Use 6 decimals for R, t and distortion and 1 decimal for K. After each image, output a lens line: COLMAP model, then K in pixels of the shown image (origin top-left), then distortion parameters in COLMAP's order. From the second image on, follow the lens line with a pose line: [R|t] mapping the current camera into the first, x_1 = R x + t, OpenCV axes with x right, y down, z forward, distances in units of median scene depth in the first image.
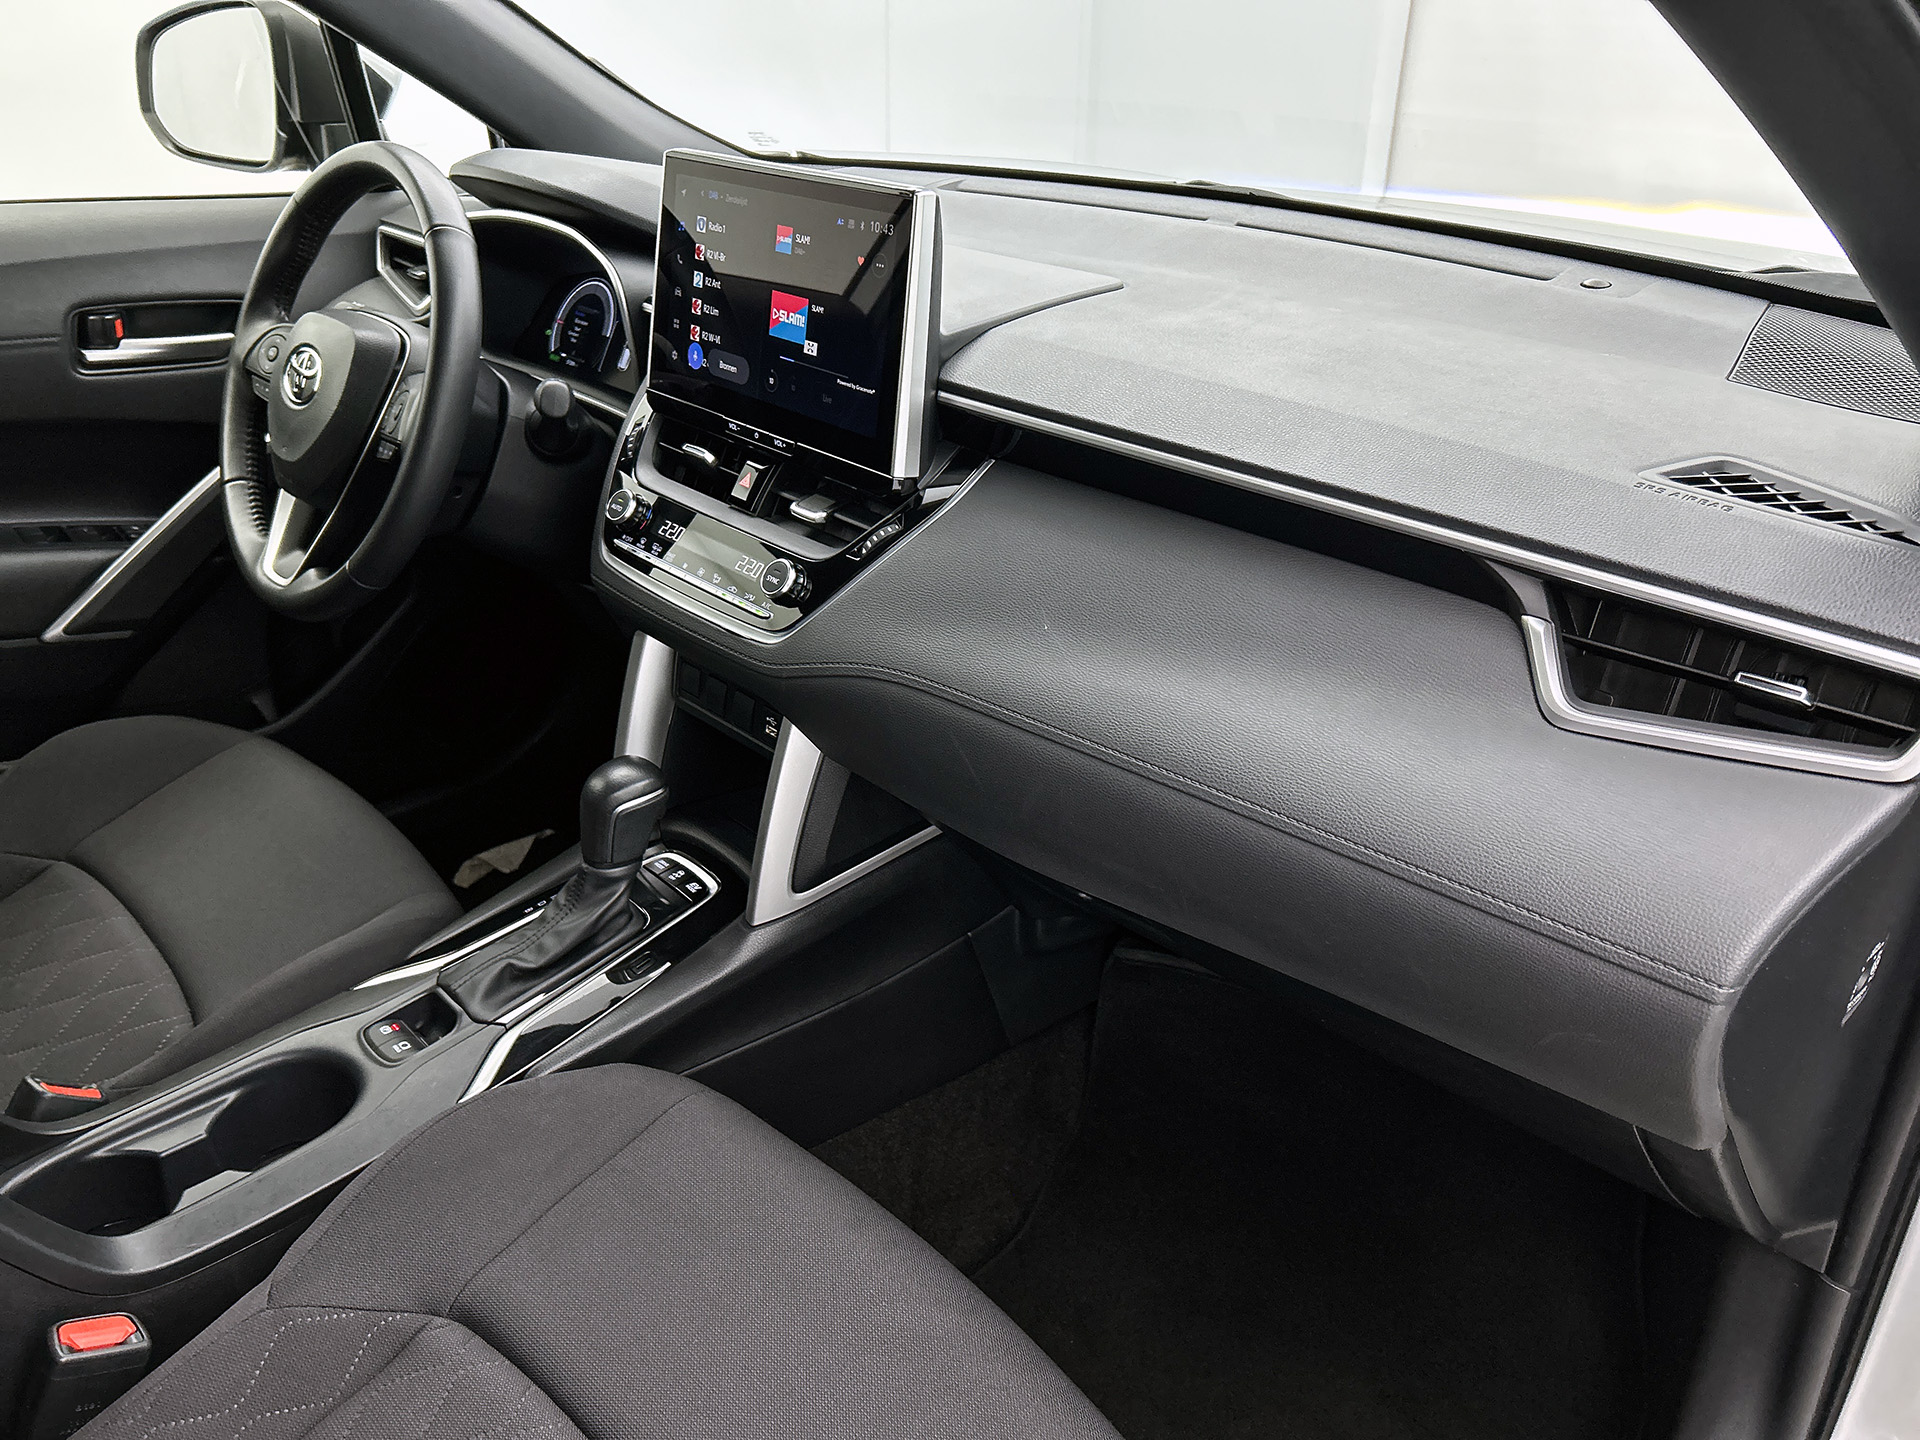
lens RADIAL K [[1435.9, 0, 960.0], [0, 1435.9, 720.0], [0, 0, 1]] dist [0.006696, -0.003667]
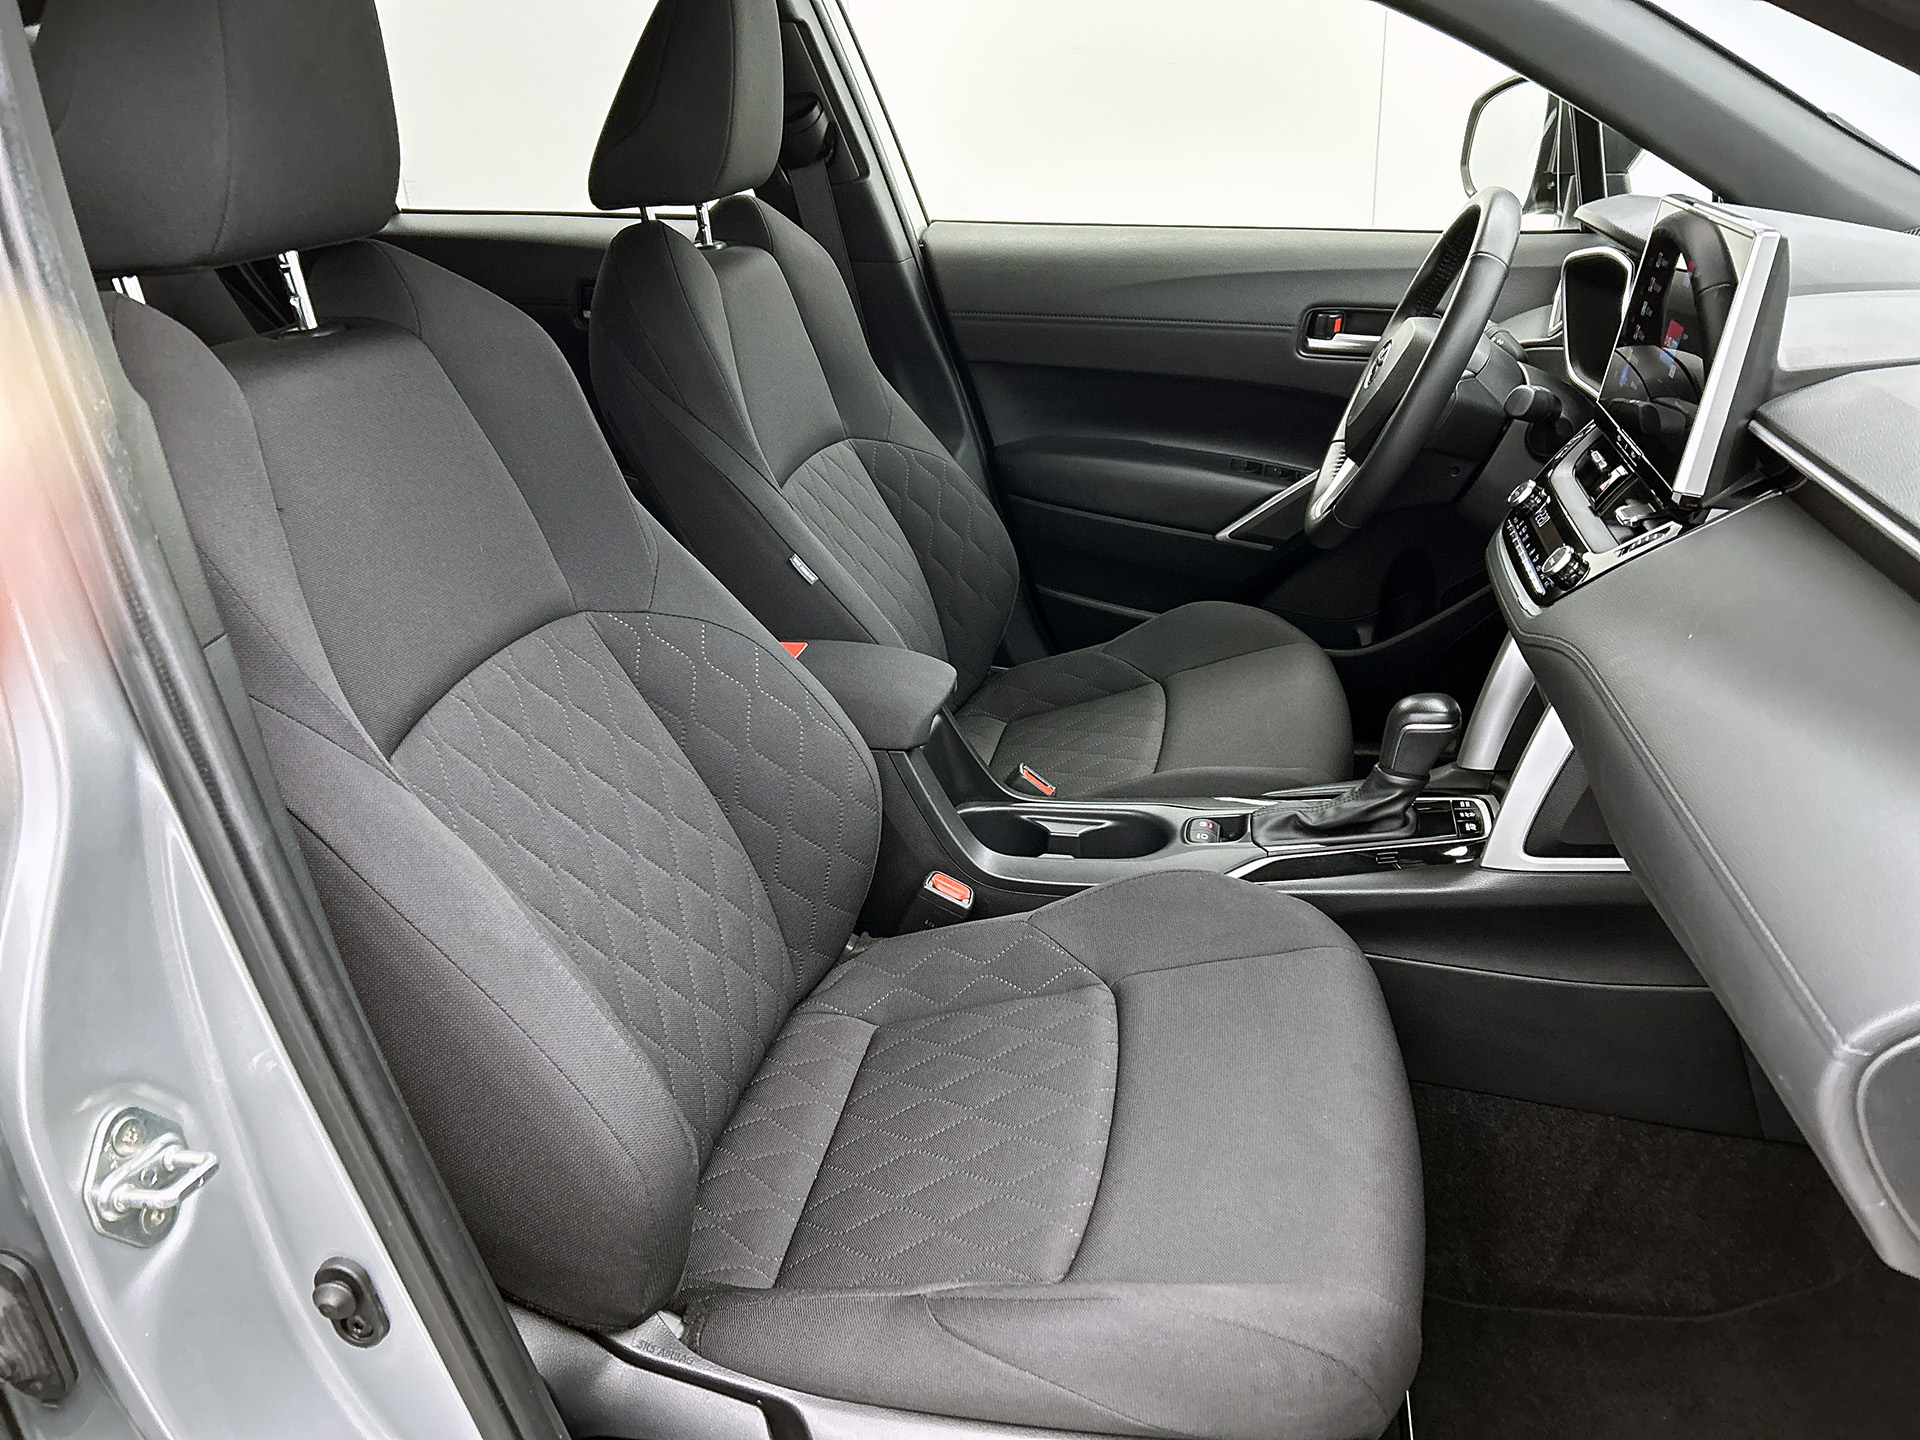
lens RADIAL K [[1435.9, 0, 960.0], [0, 1435.9, 720.0], [0, 0, 1]] dist [0.006696, -0.003667]
pose [[0.572751, 0.292254, -0.765861, 0.391383], [-0.318826, 0.940144, 0.120326, 0.025770], [0.755186, 0.175260, 0.631647, -0.045888]]
